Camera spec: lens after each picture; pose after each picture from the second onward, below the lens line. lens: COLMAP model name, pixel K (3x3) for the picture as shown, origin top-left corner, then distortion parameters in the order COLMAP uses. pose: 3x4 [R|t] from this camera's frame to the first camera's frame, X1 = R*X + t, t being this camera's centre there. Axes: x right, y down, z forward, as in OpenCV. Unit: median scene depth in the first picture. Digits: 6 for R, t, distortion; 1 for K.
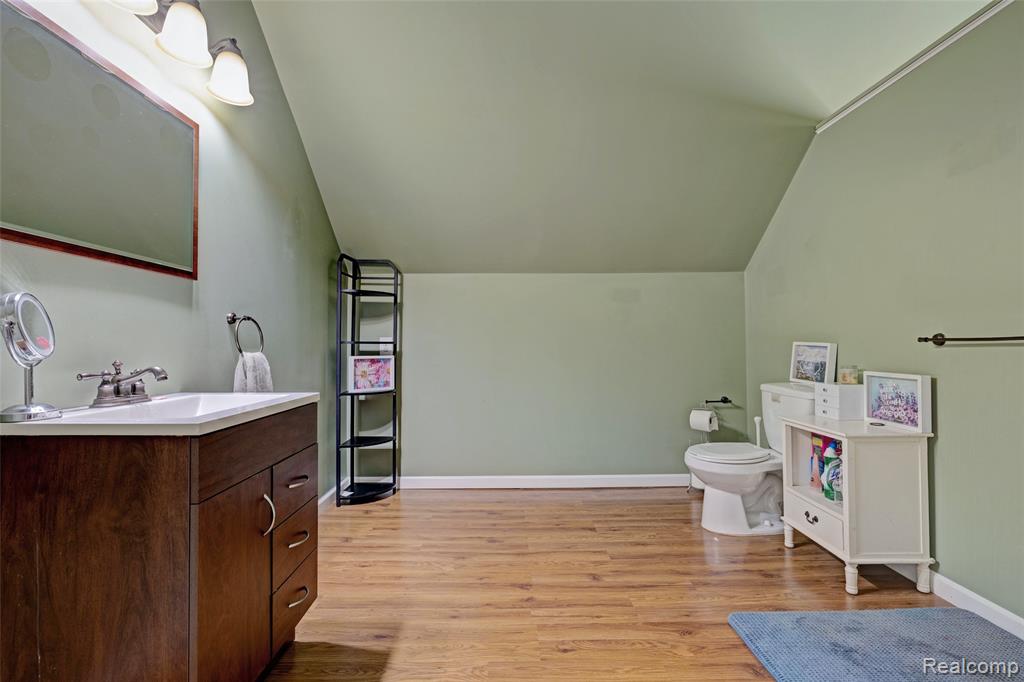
lens RADIAL K [[447.4, 0, 512.0], [0, 447.4, 341.0], [0, 0, 1]] dist [-0.010351, 0.000031]
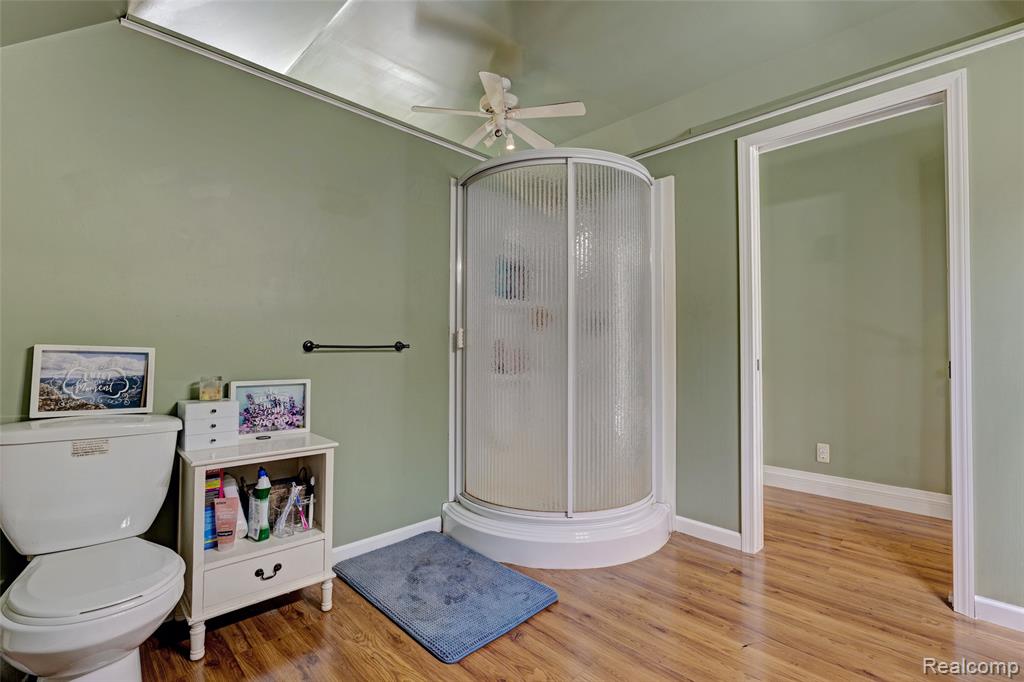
lens RADIAL K [[463.4, 0, 512.0], [0, 463.4, 341.0], [0, 0, 1]] dist [-0.013866, -0.000056]
pose [[-0.697468, 0.016501, 0.716425, -0.199884], [-0.008963, 0.999456, -0.031745, 0.013129], [-0.716559, -0.028563, -0.696941, 1.199284]]
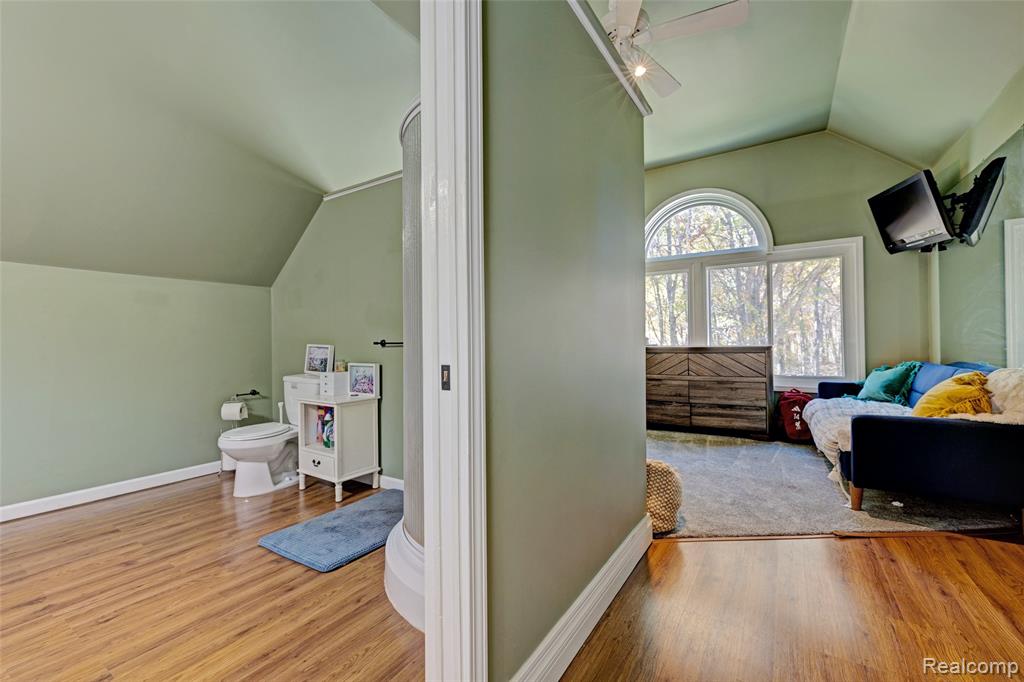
lens RADIAL K [[430.0, 0, 511.5], [0, 430.0, 339.0], [0, 0, 1]] dist [0.000272, -0.000147]
pose [[0.545995, 0.010492, 0.837723, -0.167433], [-0.004635, 0.999944, -0.009503, -0.004996], [-0.837775, 0.001306, 0.546013, -0.310836]]
